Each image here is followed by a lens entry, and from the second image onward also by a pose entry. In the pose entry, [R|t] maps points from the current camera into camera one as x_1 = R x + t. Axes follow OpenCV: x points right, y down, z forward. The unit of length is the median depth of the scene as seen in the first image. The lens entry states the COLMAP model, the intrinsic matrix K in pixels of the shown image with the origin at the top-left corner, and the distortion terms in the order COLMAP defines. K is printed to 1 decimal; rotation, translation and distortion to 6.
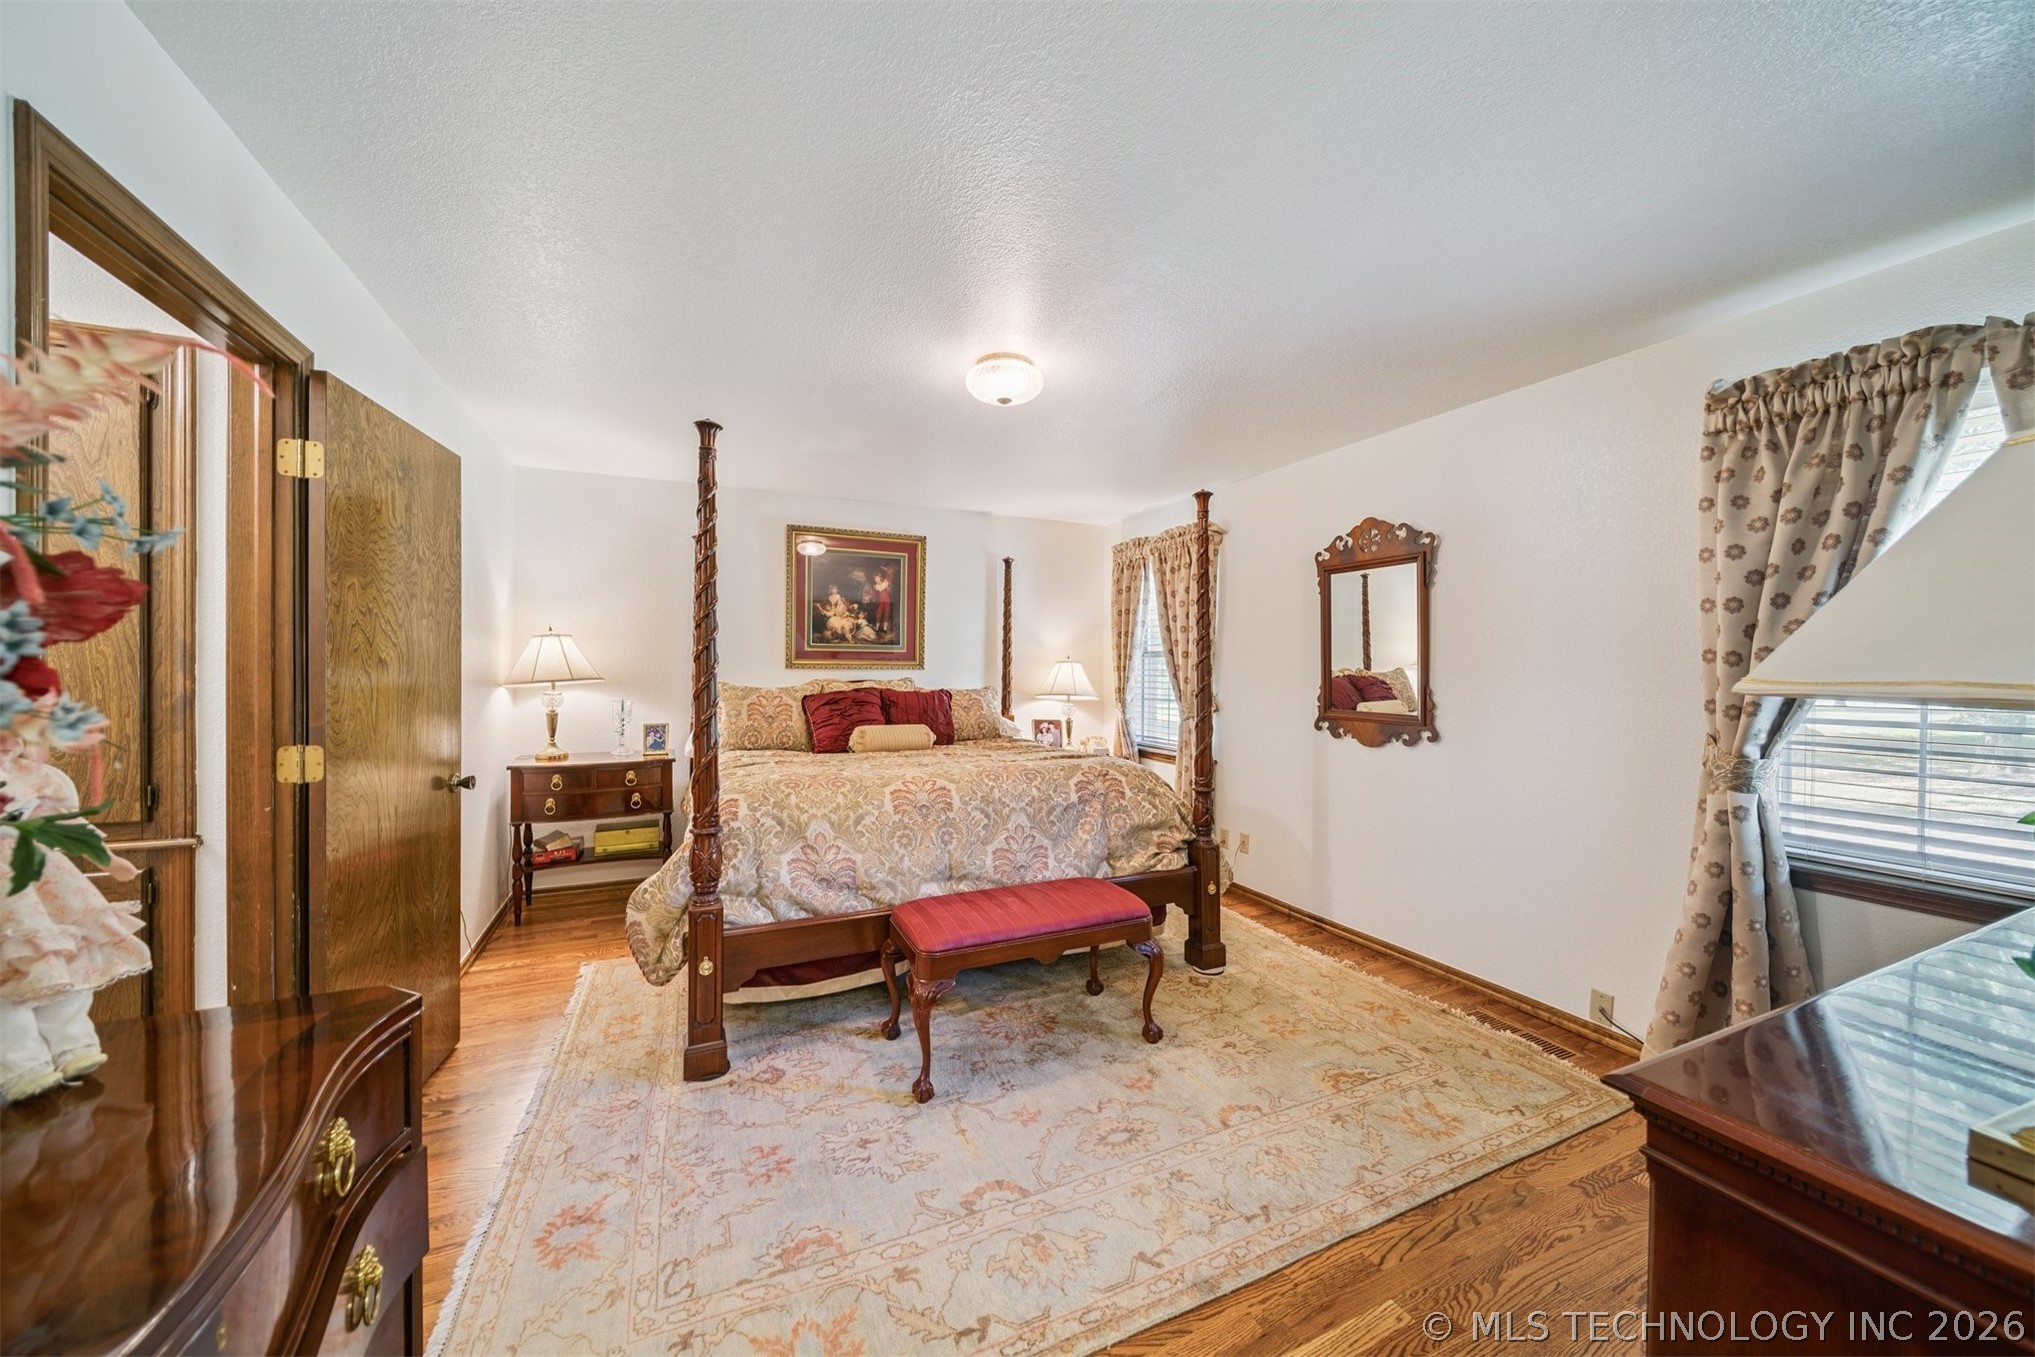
lens RADIAL K [[742.2, 0, 1025.3], [0, 742.2, 672.9], [0, 0, 1]] dist [0.001709, -0.000877]
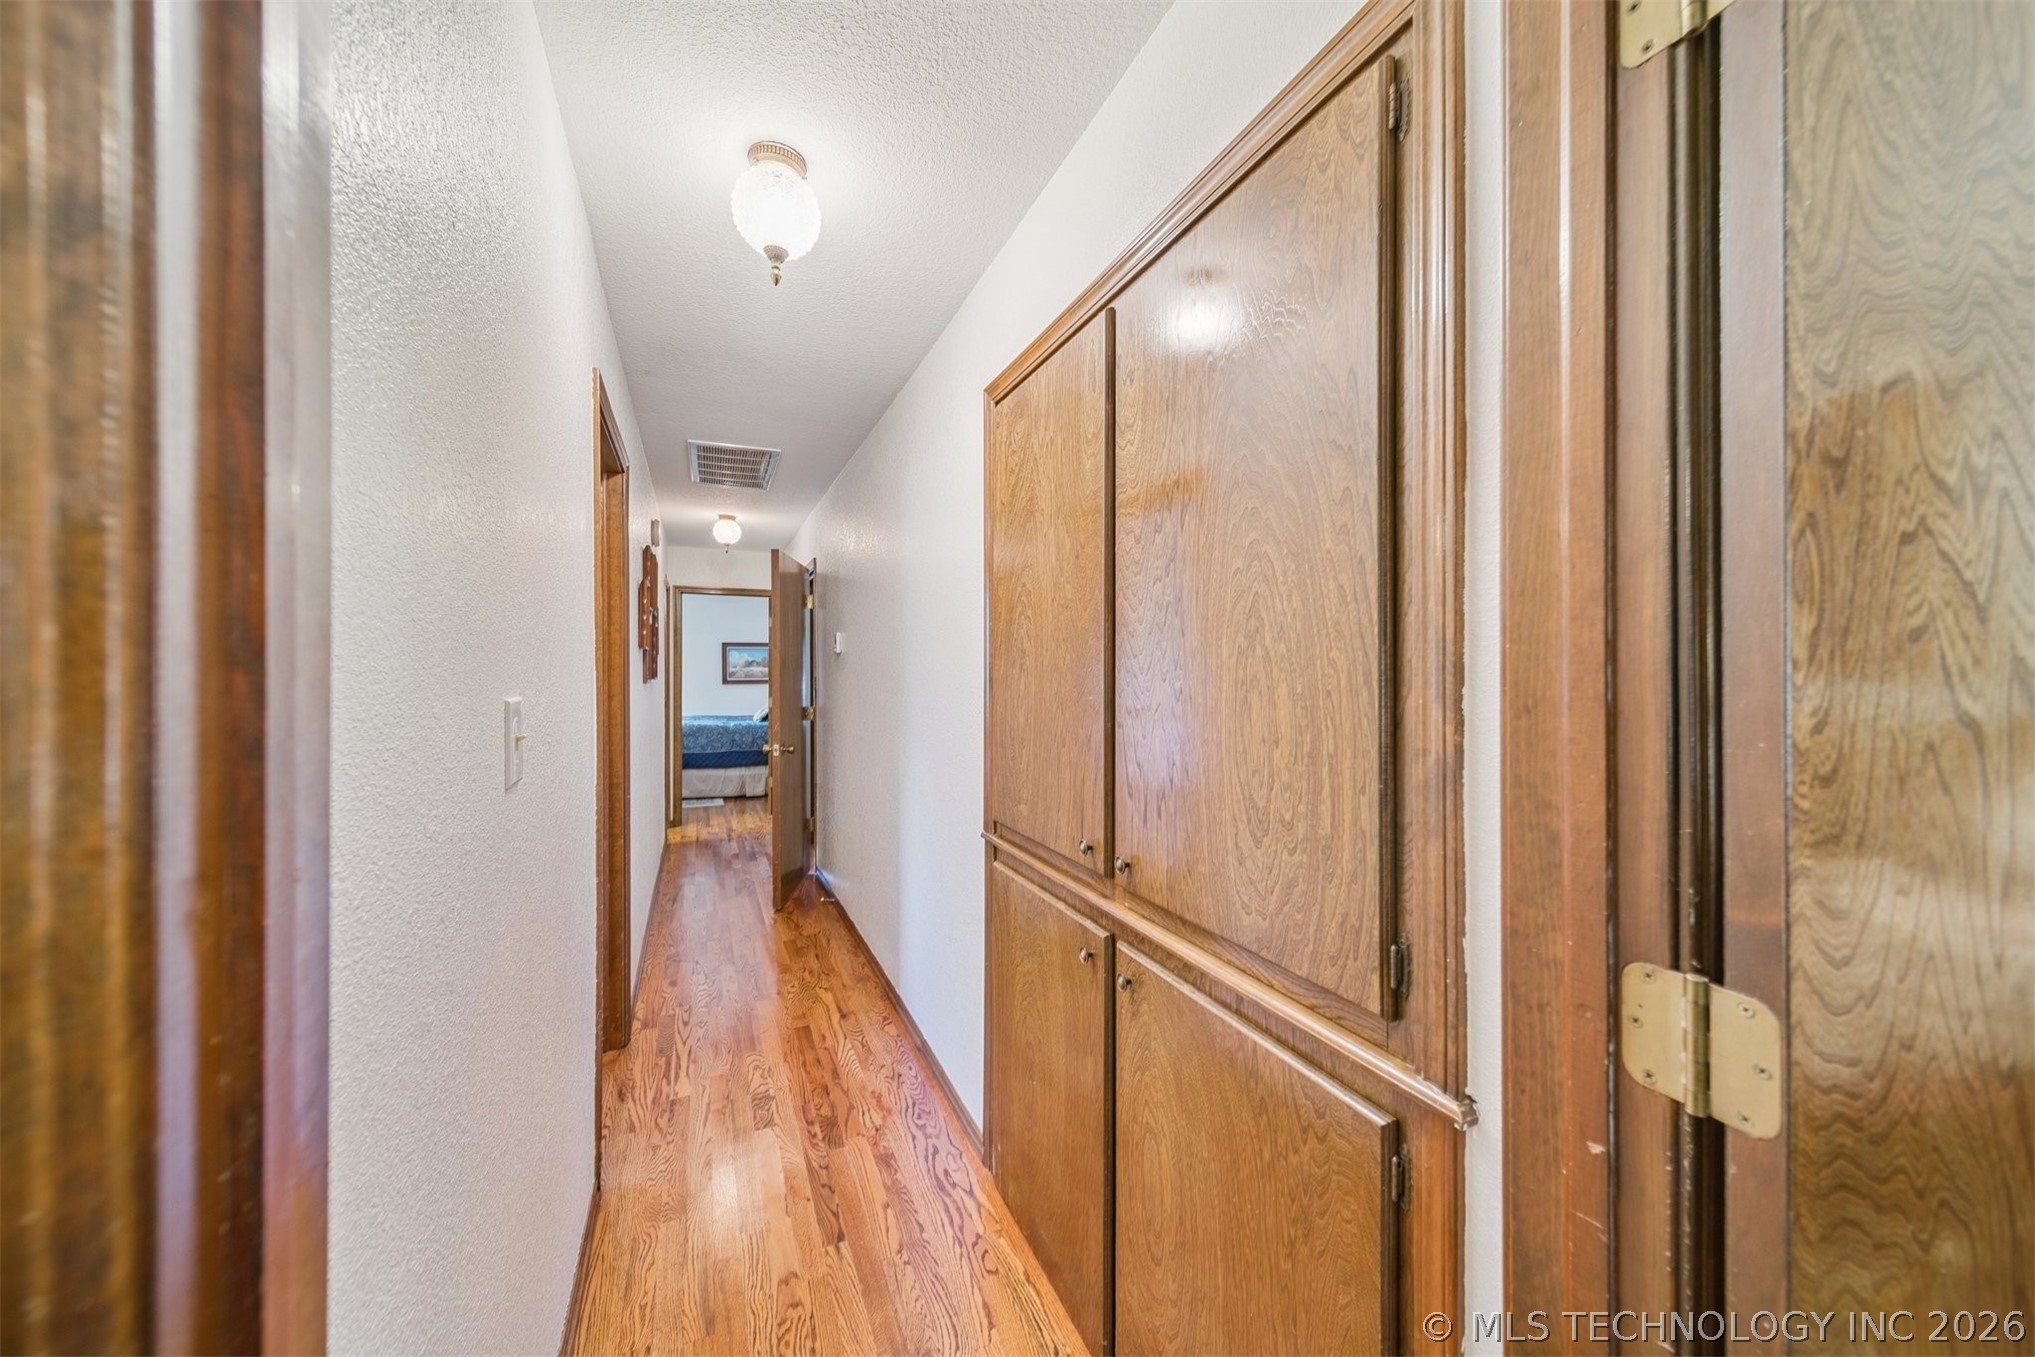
lens RADIAL K [[742.2, 0, 1007.9], [0, 742.2, 671.2], [0, 0, 1]] dist [0.001709, -0.000877]
pose [[-0.009009, -0.009753, -0.999912, -0.457024], [-0.008425, 0.999918, -0.009677, -0.009199], [0.999924, 0.008337, -0.009091, 0.490494]]
